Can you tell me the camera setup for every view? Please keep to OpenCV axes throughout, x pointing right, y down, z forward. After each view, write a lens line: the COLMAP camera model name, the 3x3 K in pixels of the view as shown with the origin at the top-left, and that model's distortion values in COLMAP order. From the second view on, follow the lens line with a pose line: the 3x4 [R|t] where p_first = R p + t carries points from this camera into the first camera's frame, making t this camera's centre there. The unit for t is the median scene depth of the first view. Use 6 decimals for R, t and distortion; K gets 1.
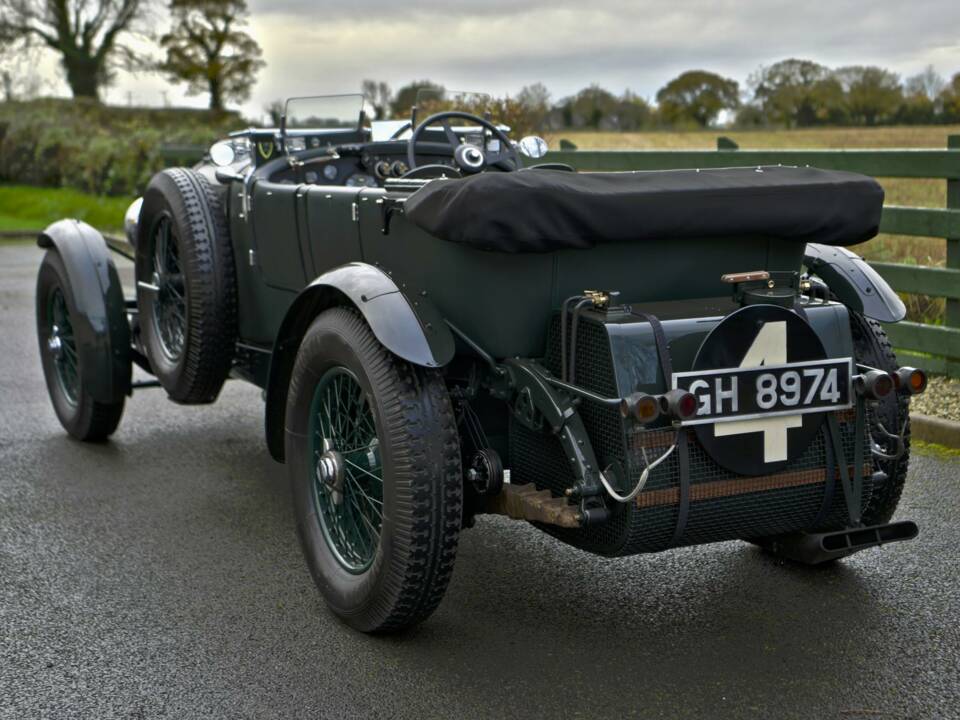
lens RADIAL K [[1670.0, 0, 517.2], [0, 1670.0, 394.8], [0, 0, 1]] dist [0.207304, 0.000000]
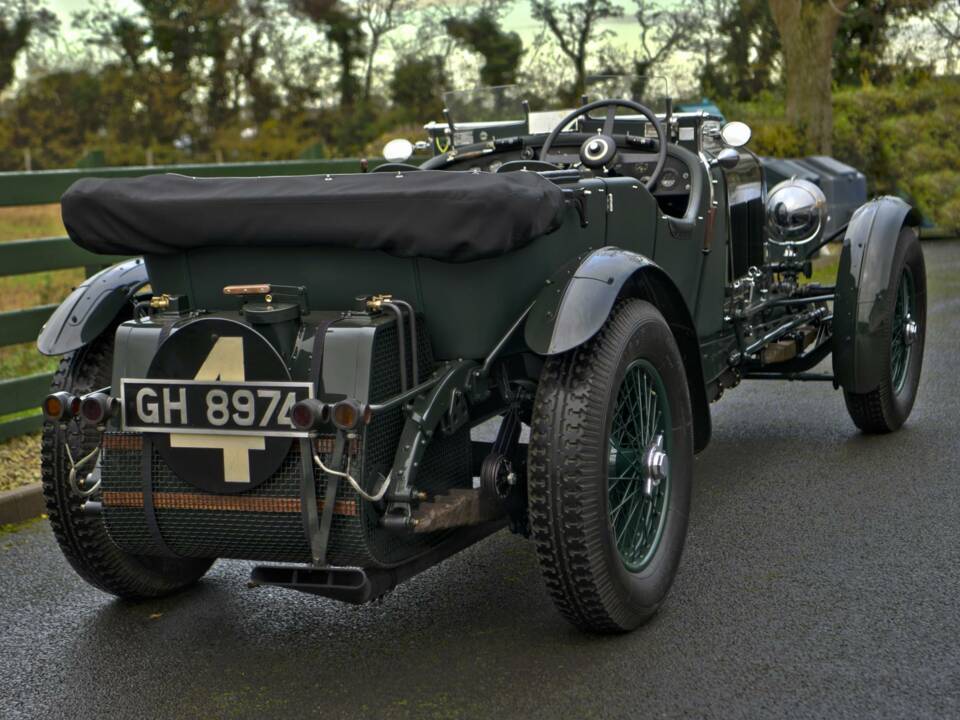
lens RADIAL K [[1868.9, 0, 494.8], [0, 1868.9, 380.5], [0, 0, 1]] dist [0.165990, 0.000000]
pose [[0.651758, 0.089694, -0.753105, 1.050430], [-0.087763, 0.995231, 0.042579, -0.076534], [0.753332, 0.038344, 0.656521, 0.398995]]
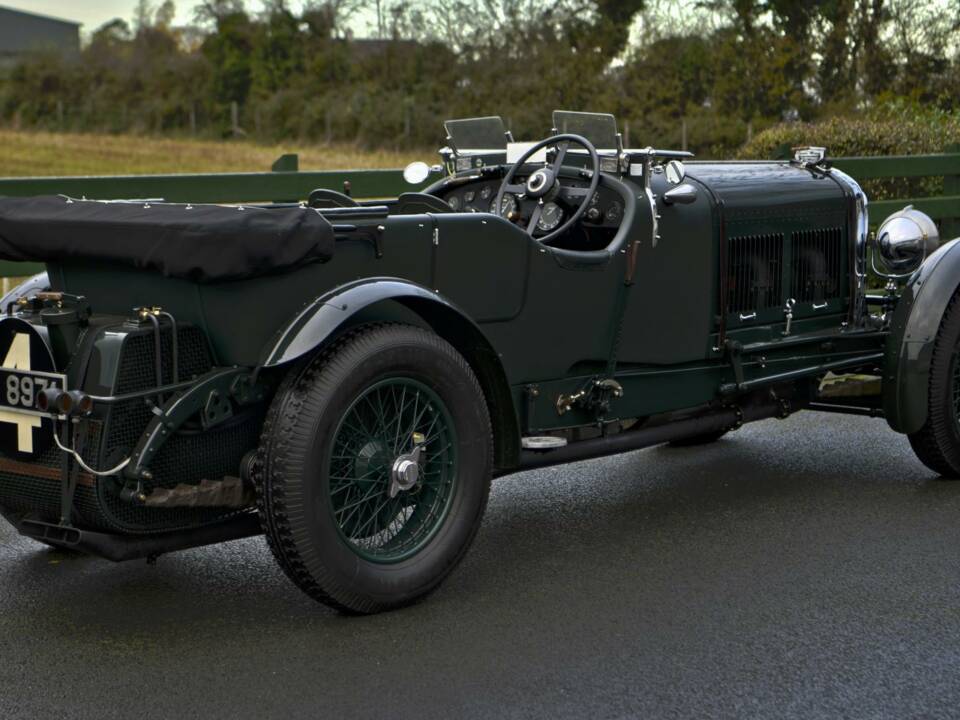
lens RADIAL K [[2035.4, 0, 455.7], [0, 2035.4, 434.0], [0, 0, 1]] dist [0.165126, 0.000000]
pose [[0.350381, 0.156434, -0.923451, 1.591169], [-0.140062, 0.983618, 0.113483, -0.178816], [0.926075, 0.089578, 0.366552, 0.743620]]
